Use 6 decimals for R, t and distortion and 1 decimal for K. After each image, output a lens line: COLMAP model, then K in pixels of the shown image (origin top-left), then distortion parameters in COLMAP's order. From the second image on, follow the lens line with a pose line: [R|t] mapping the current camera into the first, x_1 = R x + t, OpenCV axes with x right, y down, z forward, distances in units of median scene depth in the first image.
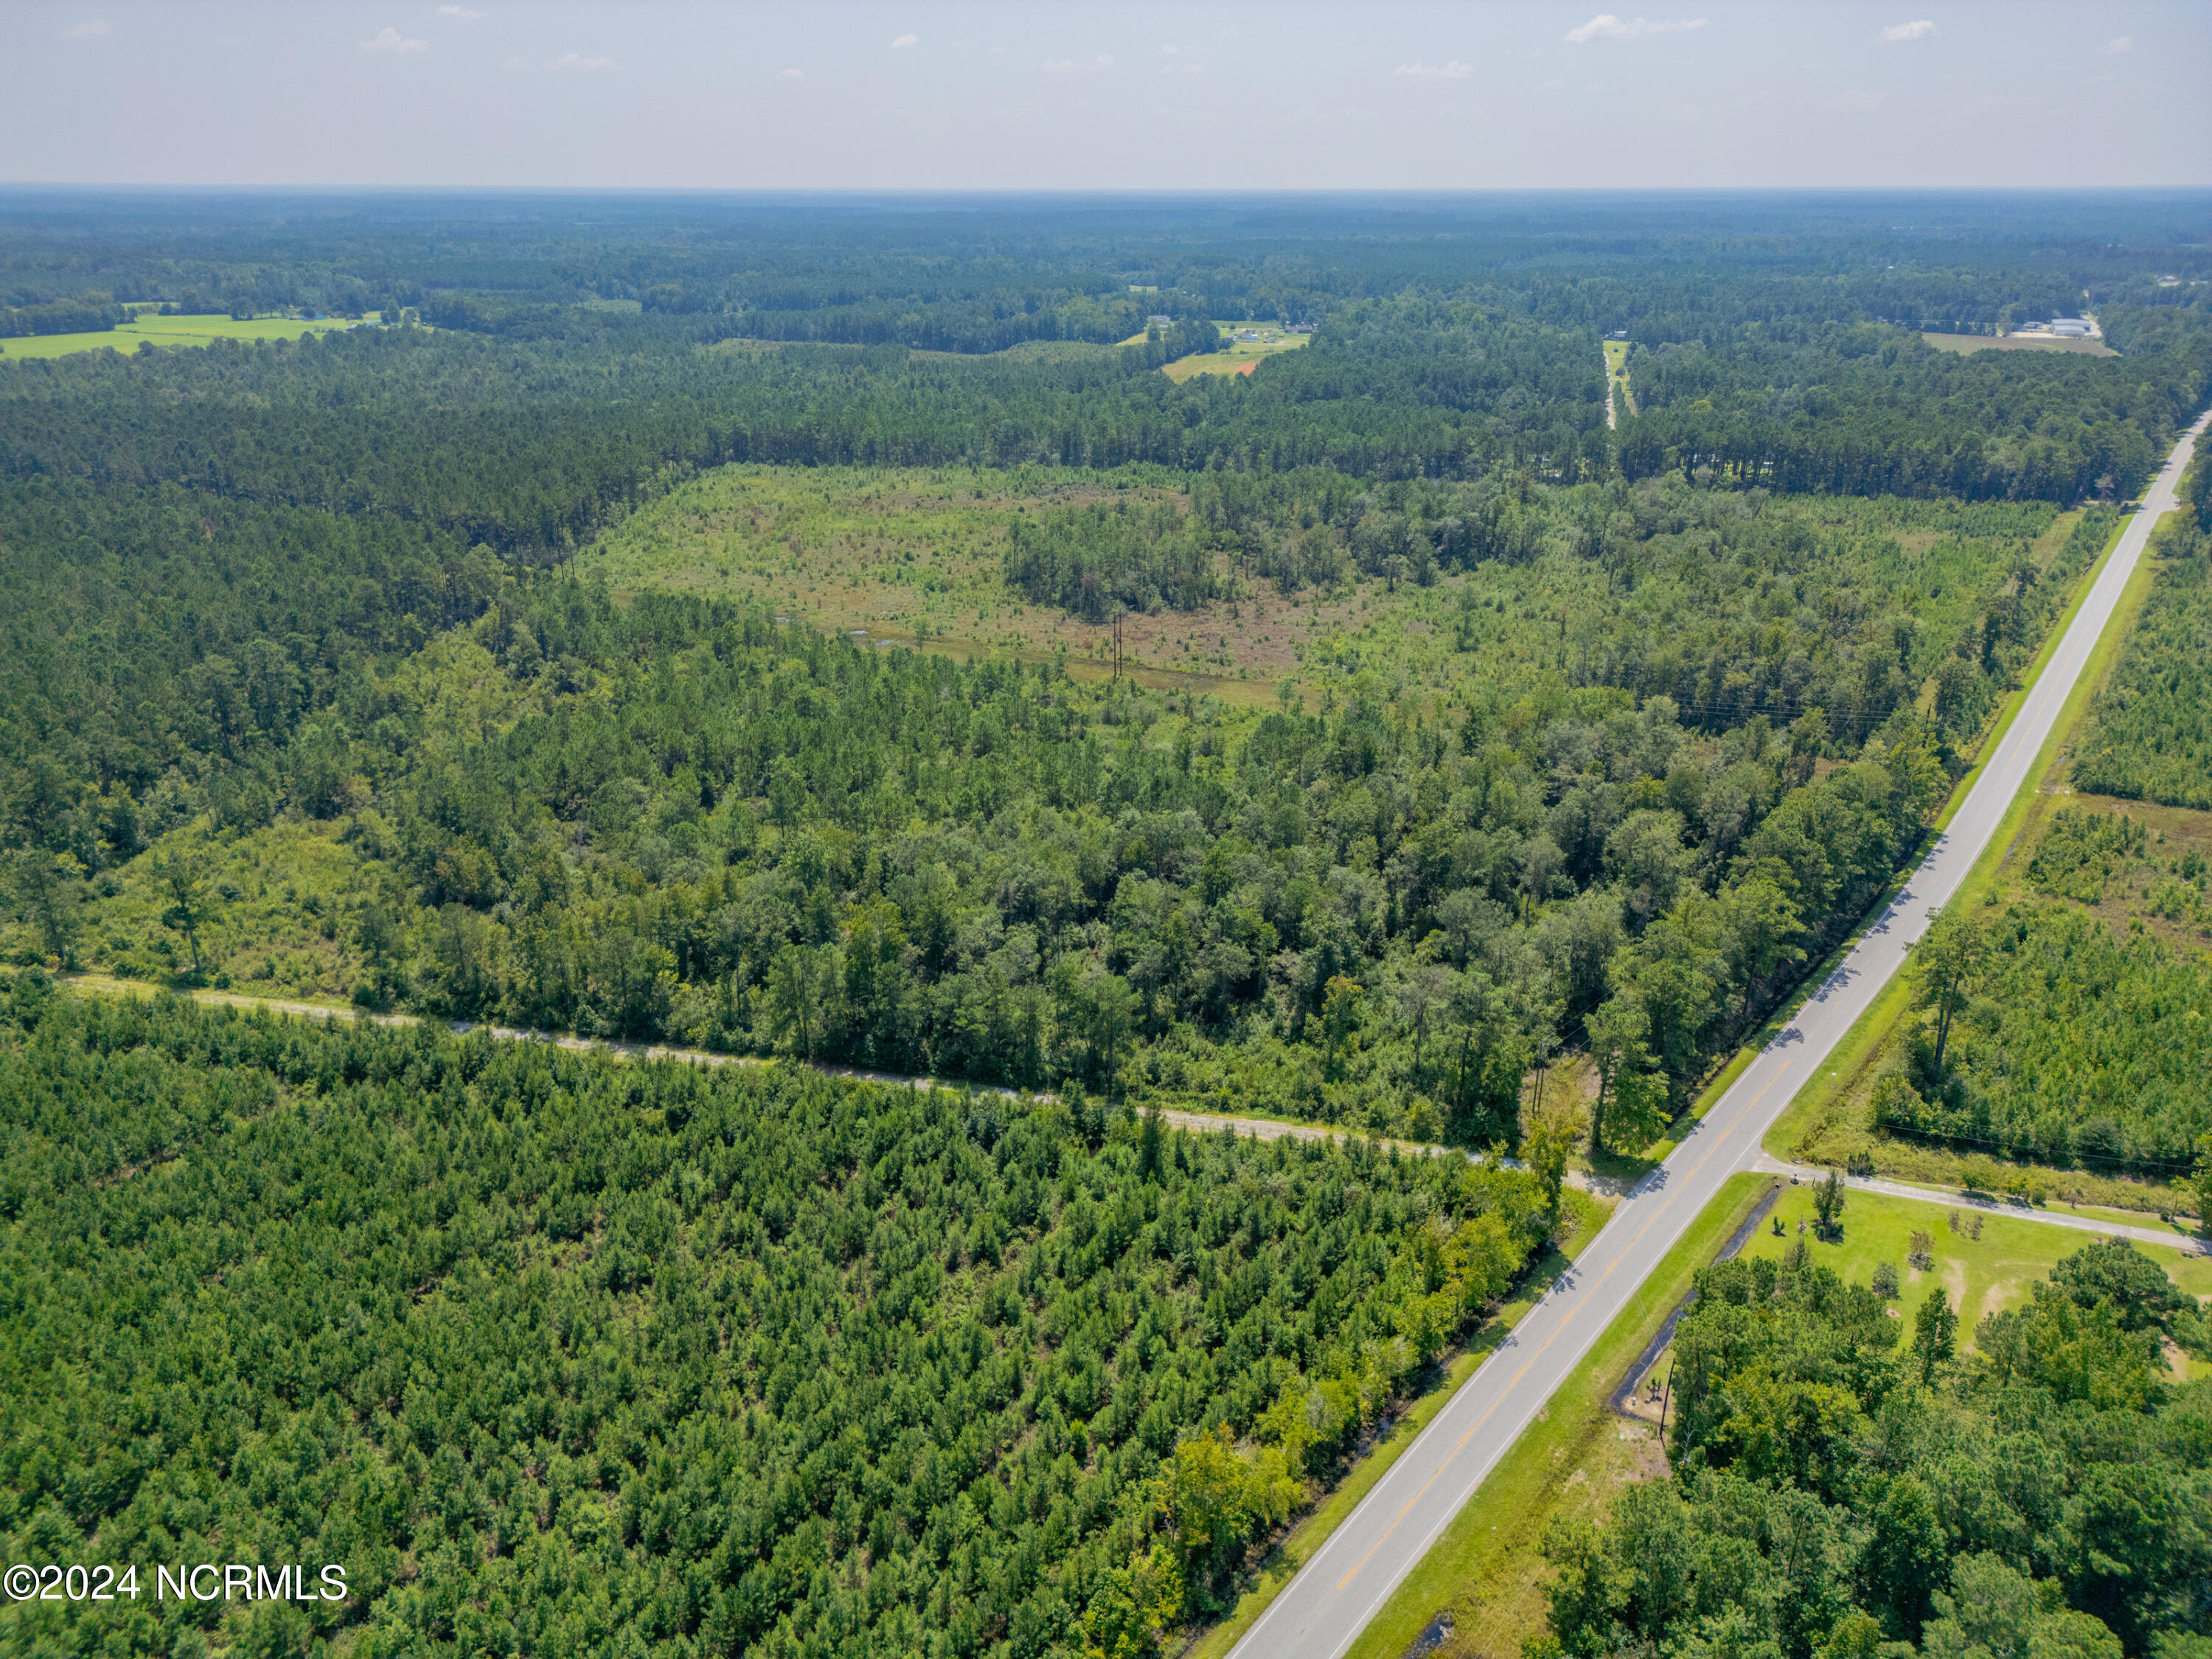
lens RADIAL K [[1539.2, 0, 1114.5], [0, 1539.2, 840.2], [0, 0, 1]] dist [0.071799, -0.075070]
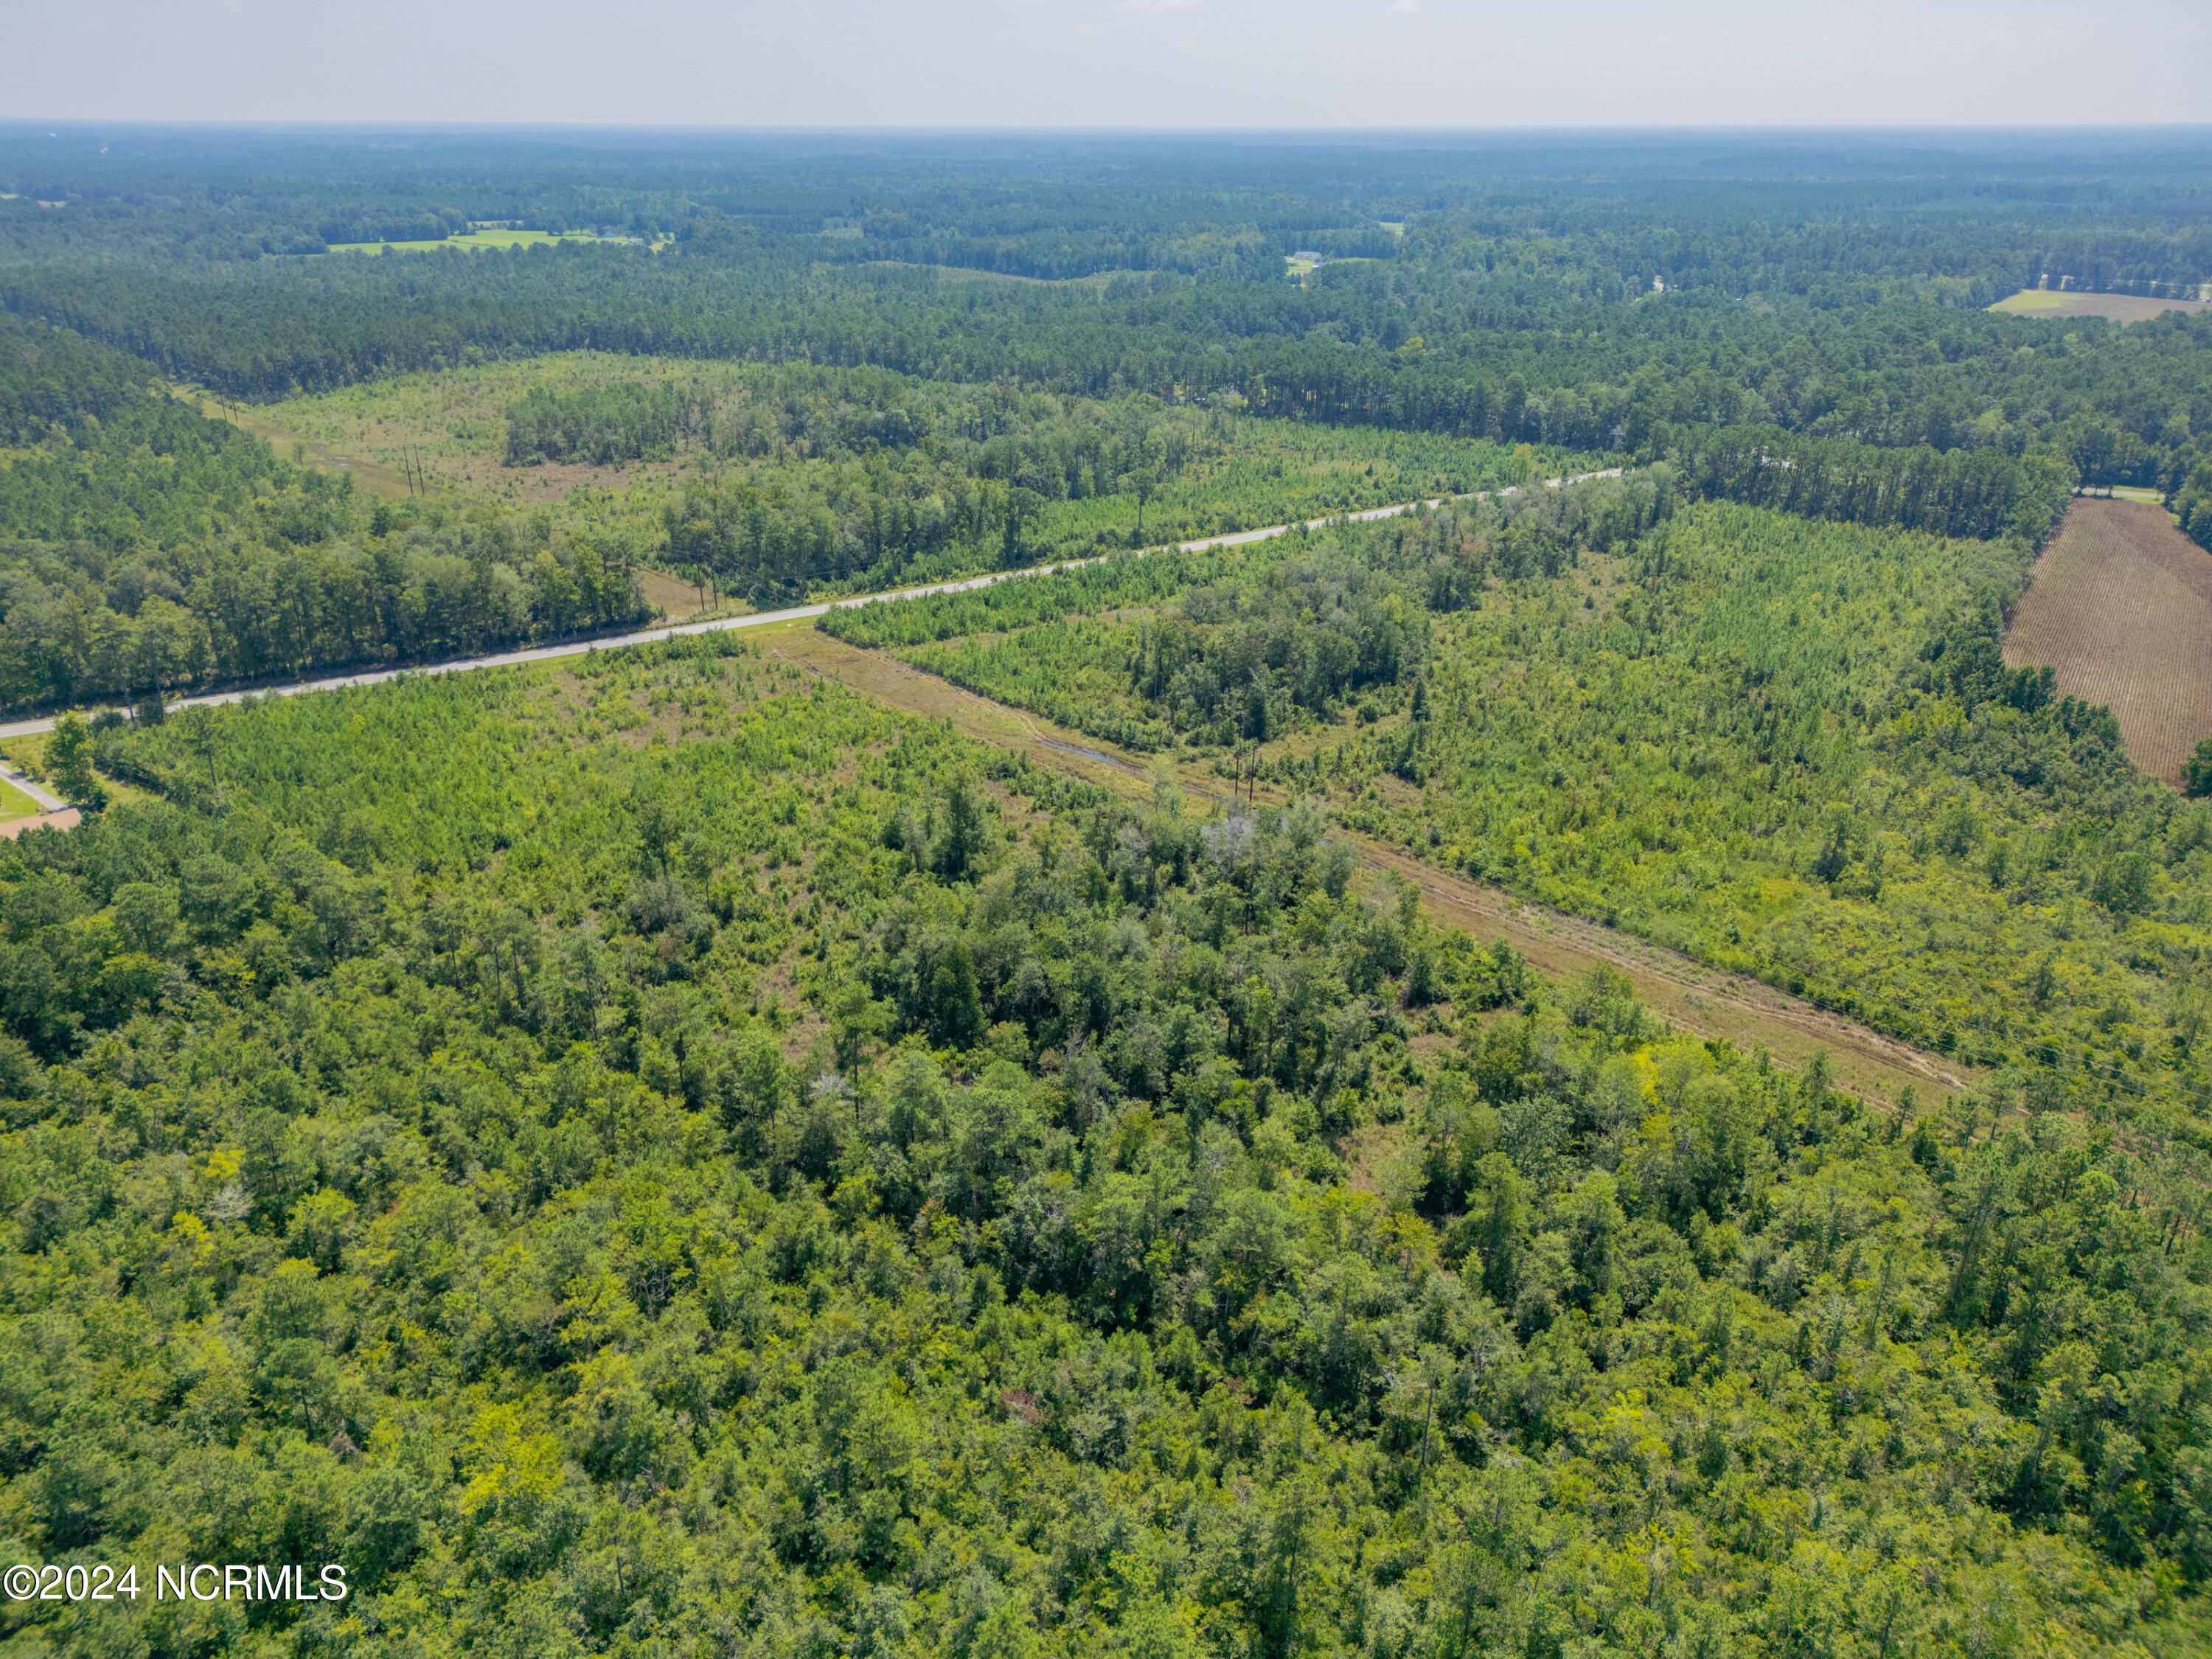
lens RADIAL K [[1555.3, 0, 1106.0], [0, 1555.3, 829.5], [0, 0, 1]] dist [0.057167, -0.040807]
pose [[0.934126, 0.147364, -0.325105, 0.597275], [-0.139654, 0.989081, 0.047064, 0.016354], [0.328490, 0.001439, 0.944506, -0.037702]]
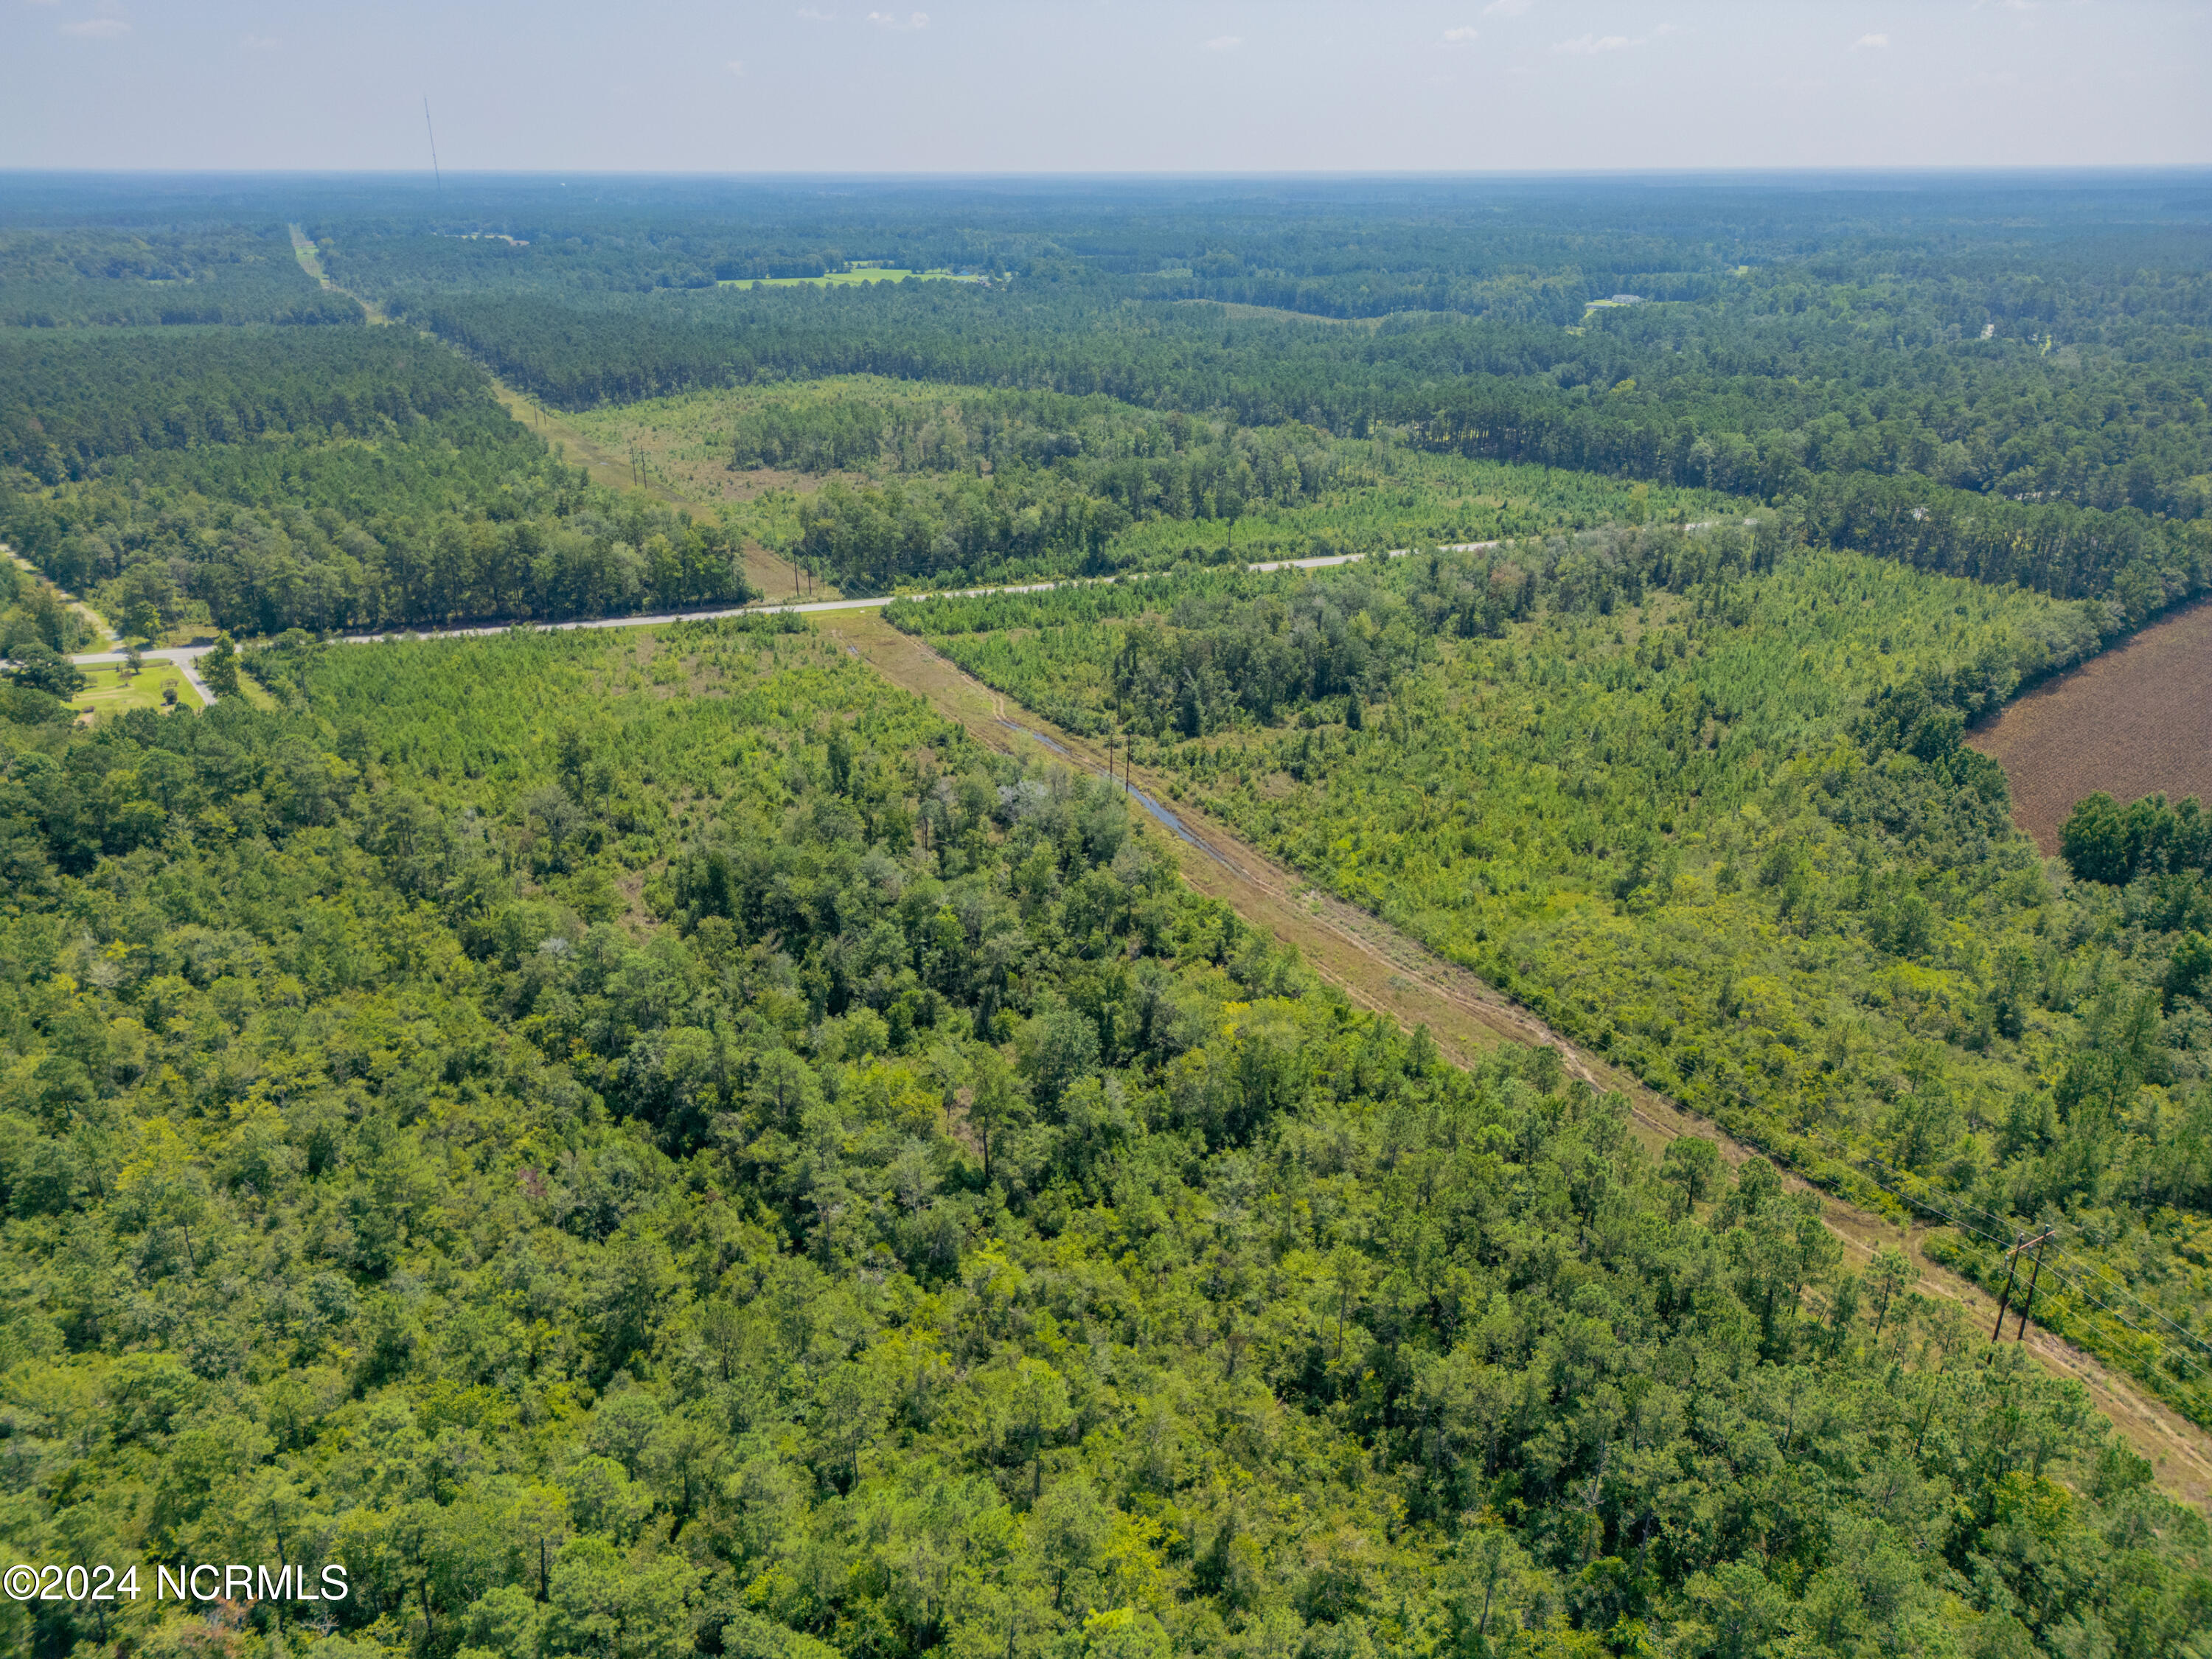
lens RADIAL K [[1539.2, 0, 1114.5], [0, 1539.2, 840.2], [0, 0, 1]] dist [0.071799, -0.075070]
pose [[0.820110, 0.225448, -0.525921, 0.738364], [-0.220528, 0.972641, 0.073059, 0.007389], [0.528003, 0.056063, 0.847390, -0.015386]]
